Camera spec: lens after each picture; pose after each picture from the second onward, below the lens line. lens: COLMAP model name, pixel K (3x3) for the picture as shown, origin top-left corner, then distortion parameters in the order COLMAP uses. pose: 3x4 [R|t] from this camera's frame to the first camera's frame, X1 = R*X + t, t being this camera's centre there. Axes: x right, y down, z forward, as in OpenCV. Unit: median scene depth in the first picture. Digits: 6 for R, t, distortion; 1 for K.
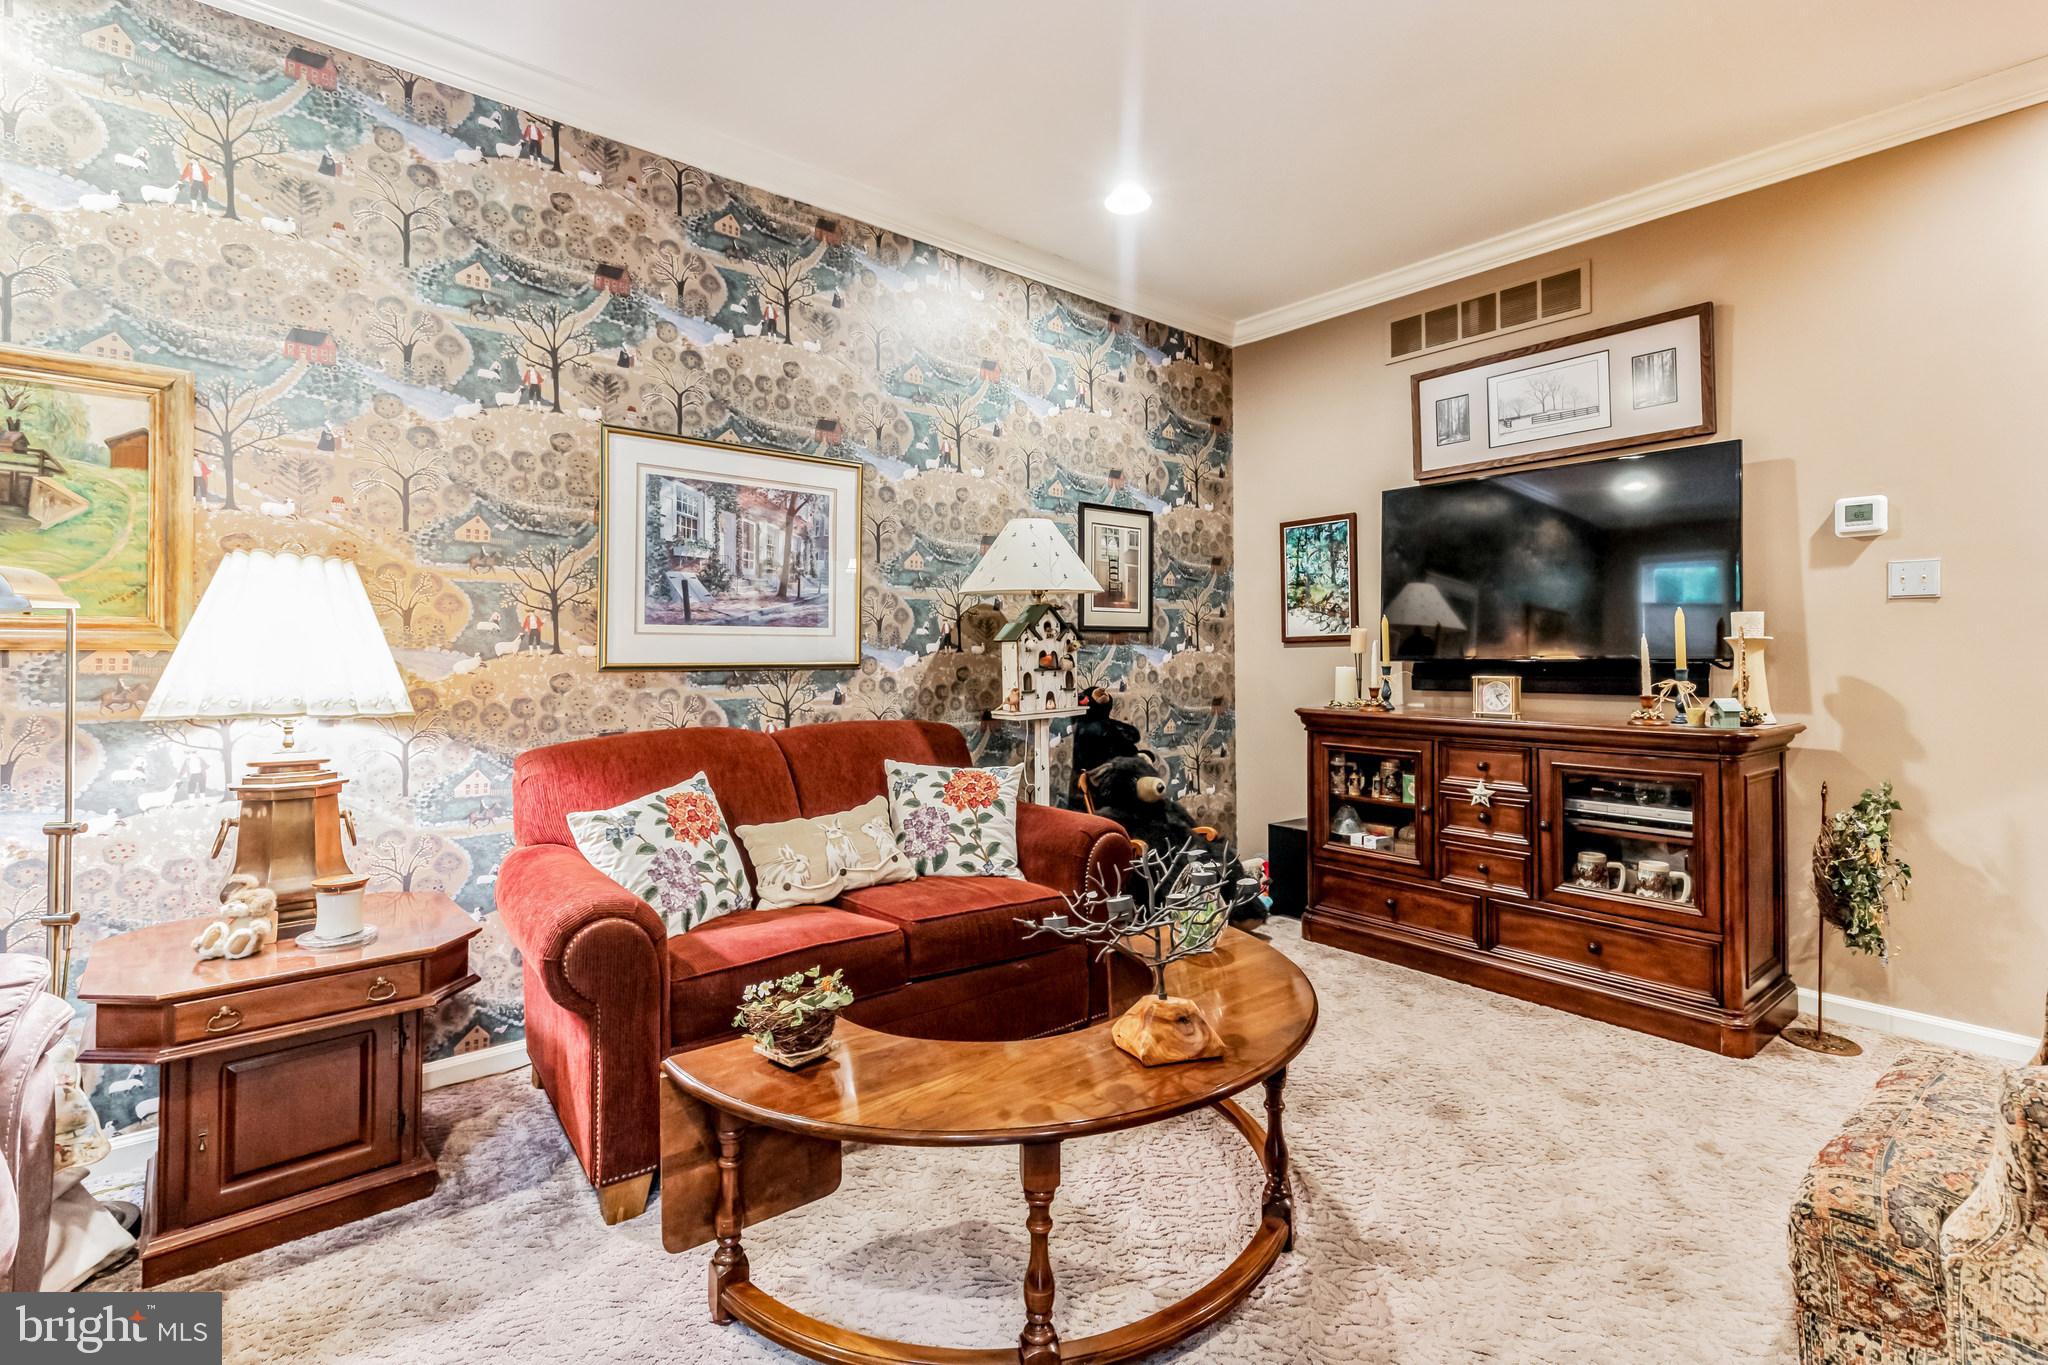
lens RADIAL K [[924.3, 0, 990.0], [0, 924.3, 646.9], [0, 0, 1]] dist [0.010261, -0.001836]
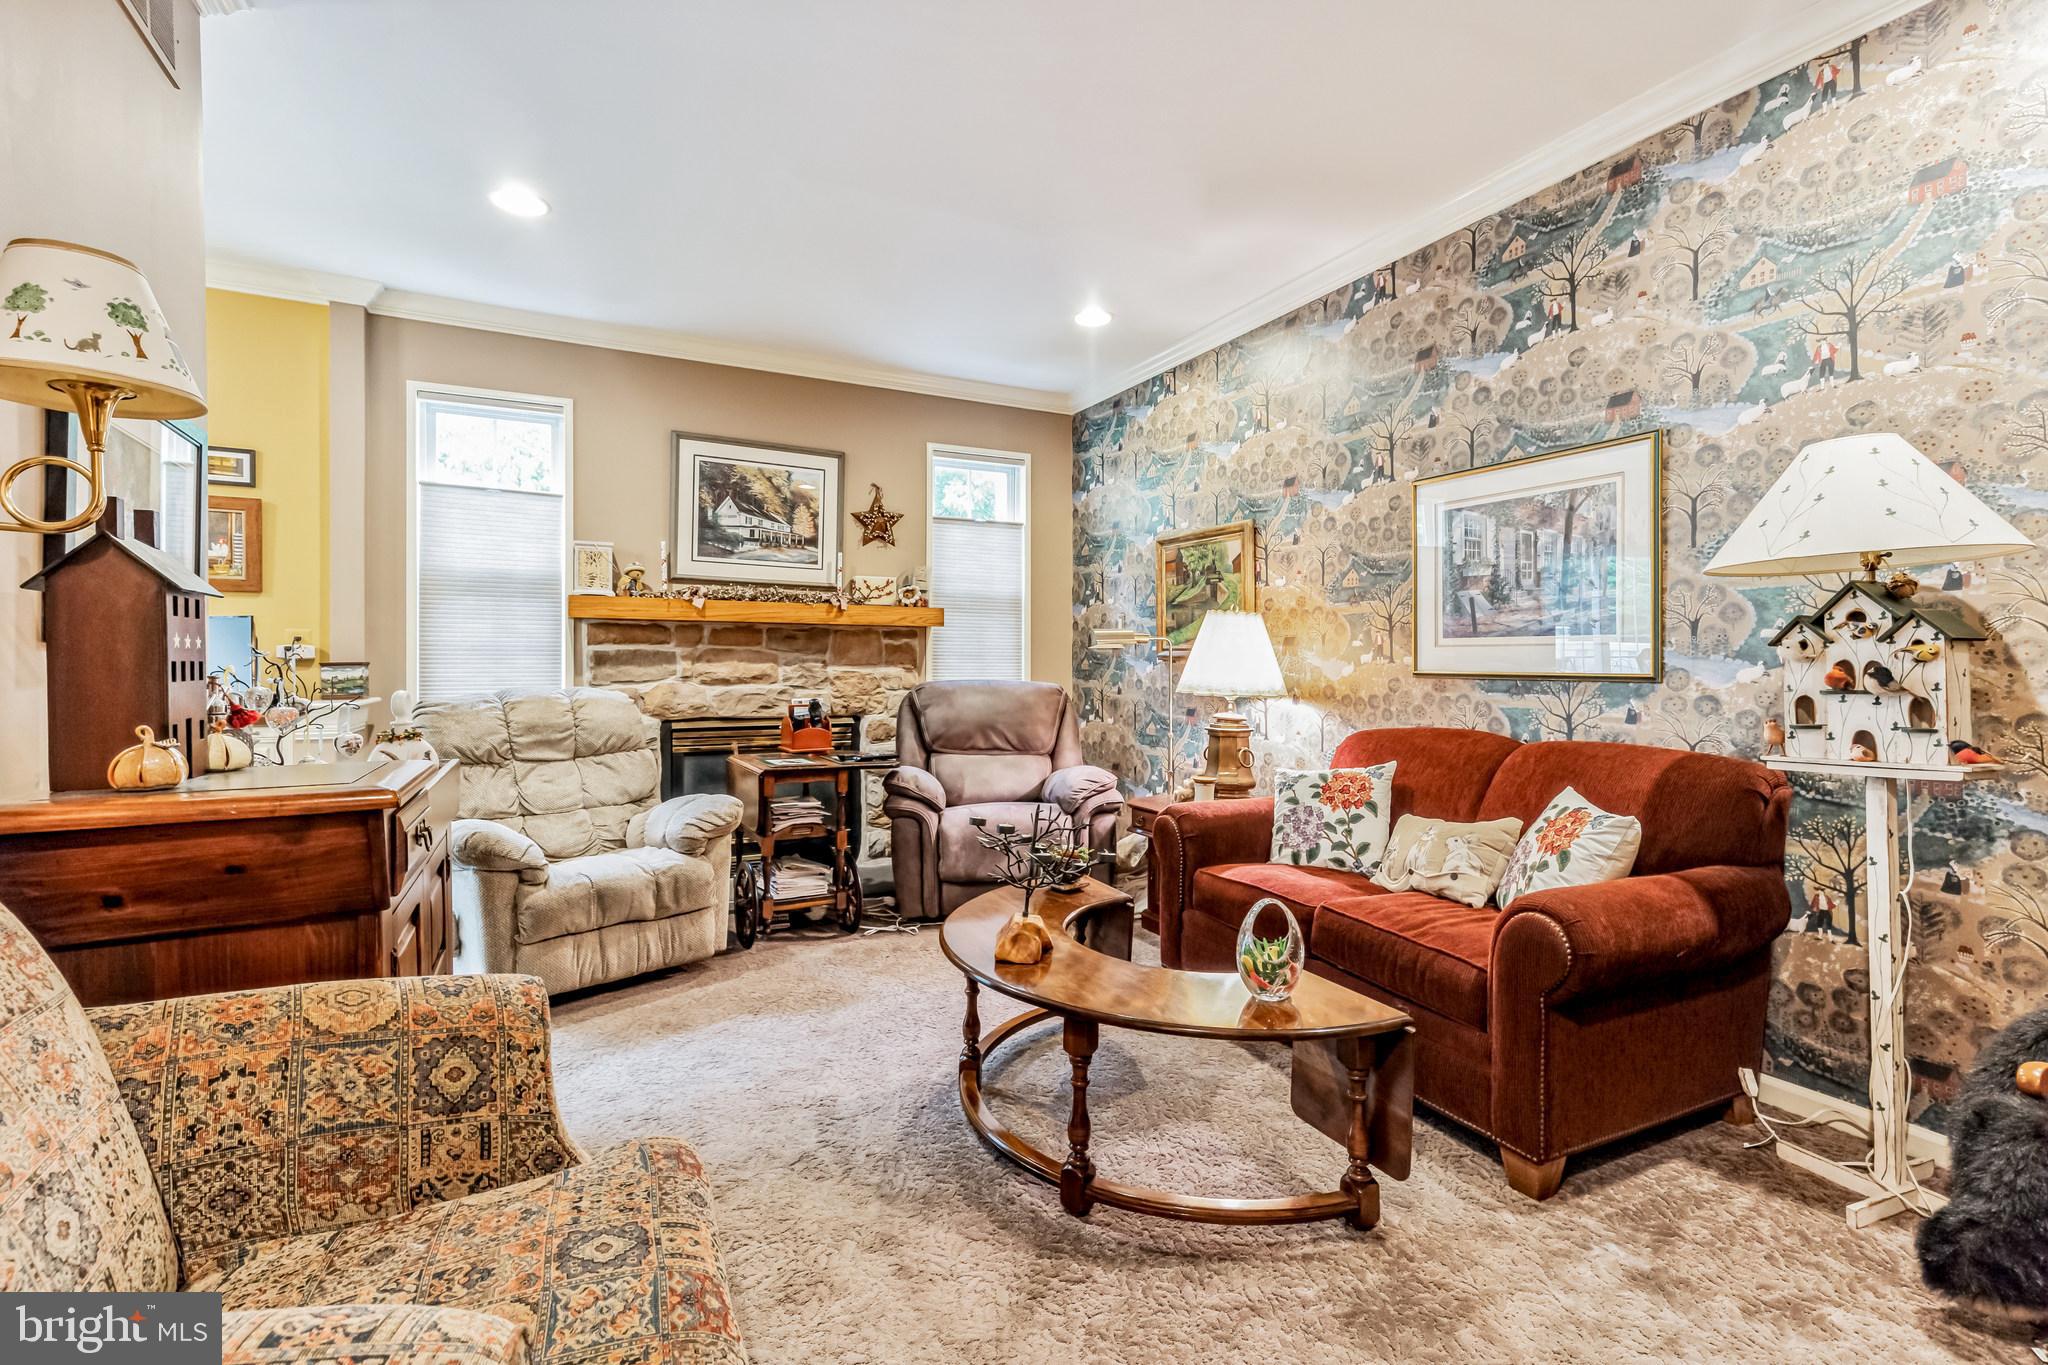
lens RADIAL K [[924.3, 0, 1016.7], [0, 924.3, 668.3], [0, 0, 1]] dist [0.010261, -0.001836]
pose [[-0.212876, 0.008925, -0.977039, 0.854844], [0.006861, 0.999947, 0.007640, 0.001140], [0.977055, -0.005077, -0.212926, 0.679615]]
